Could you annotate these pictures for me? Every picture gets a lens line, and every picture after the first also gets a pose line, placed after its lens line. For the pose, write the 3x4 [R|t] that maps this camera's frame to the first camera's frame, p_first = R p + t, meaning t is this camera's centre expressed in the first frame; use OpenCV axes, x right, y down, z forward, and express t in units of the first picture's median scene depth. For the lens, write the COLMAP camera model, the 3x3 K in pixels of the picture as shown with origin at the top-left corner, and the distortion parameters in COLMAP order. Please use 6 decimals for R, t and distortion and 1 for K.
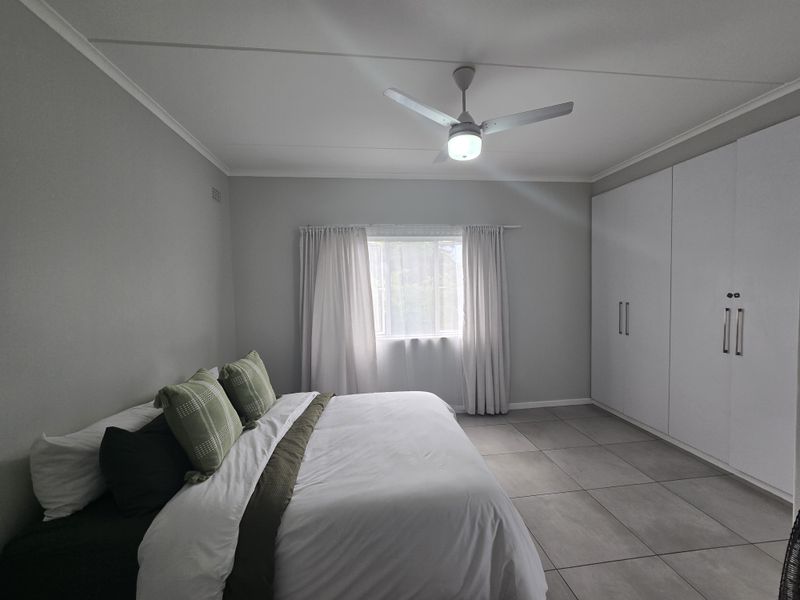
lens RADIAL K [[328.1, 0, 403.2], [0, 328.1, 299.9], [0, 0, 1]] dist [-0.000097, 0.000344]
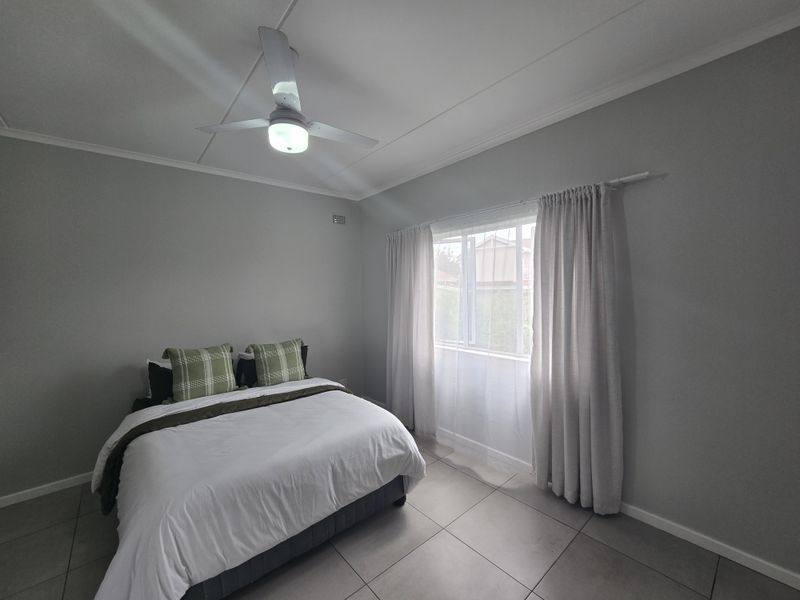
lens RADIAL K [[328.1, 0, 403.2], [0, 328.1, 299.9], [0, 0, 1]] dist [-0.000097, 0.000344]
pose [[0.561091, 0.036123, -0.826965, 0.610721], [-0.021542, 0.999346, 0.029037, -0.034989], [0.827474, 0.001522, 0.561502, 0.420661]]
